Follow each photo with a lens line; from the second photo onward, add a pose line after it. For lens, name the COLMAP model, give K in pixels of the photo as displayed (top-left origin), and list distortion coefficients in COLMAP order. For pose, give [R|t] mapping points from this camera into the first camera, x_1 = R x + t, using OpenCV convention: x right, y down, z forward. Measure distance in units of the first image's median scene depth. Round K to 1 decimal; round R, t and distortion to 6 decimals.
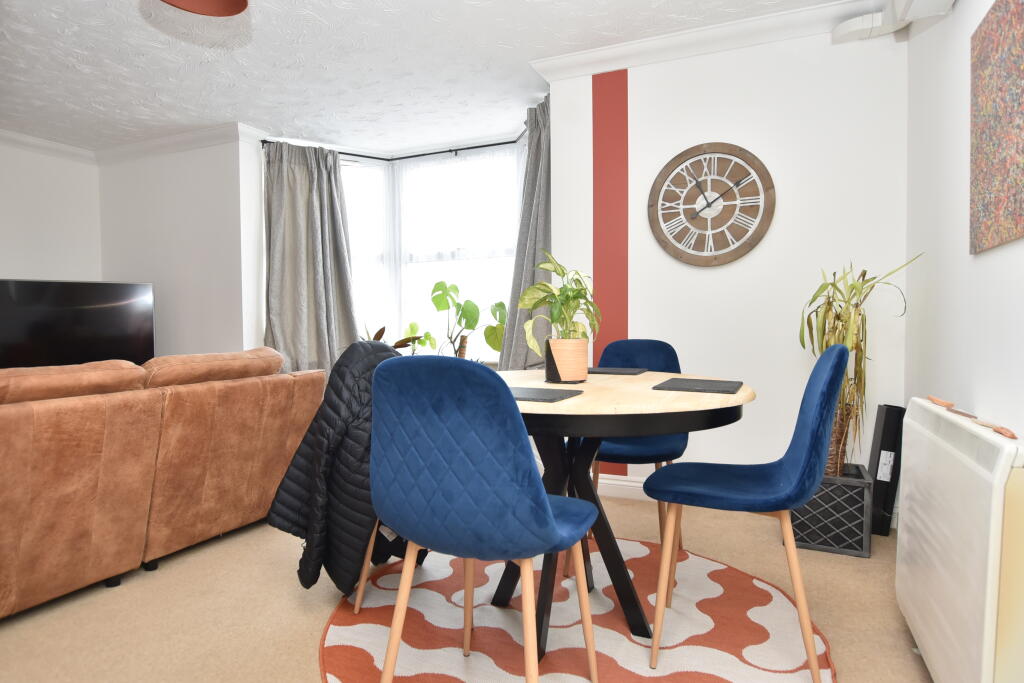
lens RADIAL K [[595.0, 0, 512.0], [0, 595.0, 341.5], [0, 0, 1]] dist [-0.005599, -0.000359]
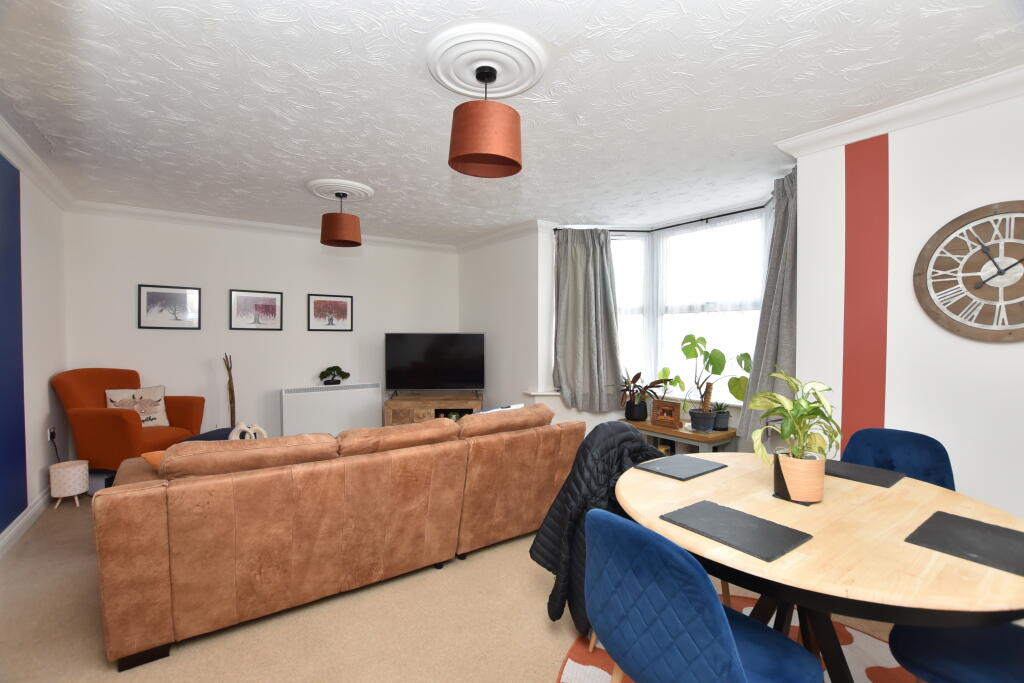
lens RADIAL K [[452.7, 0, 512.0], [0, 452.7, 341.5], [0, 0, 1]] dist [-0.039573, 0.009039]
pose [[0.866686, 0.018079, -0.498526, 0.026475], [-0.020672, 0.999786, 0.000318, -0.111173], [0.498425, 0.010029, 0.866875, 0.076068]]
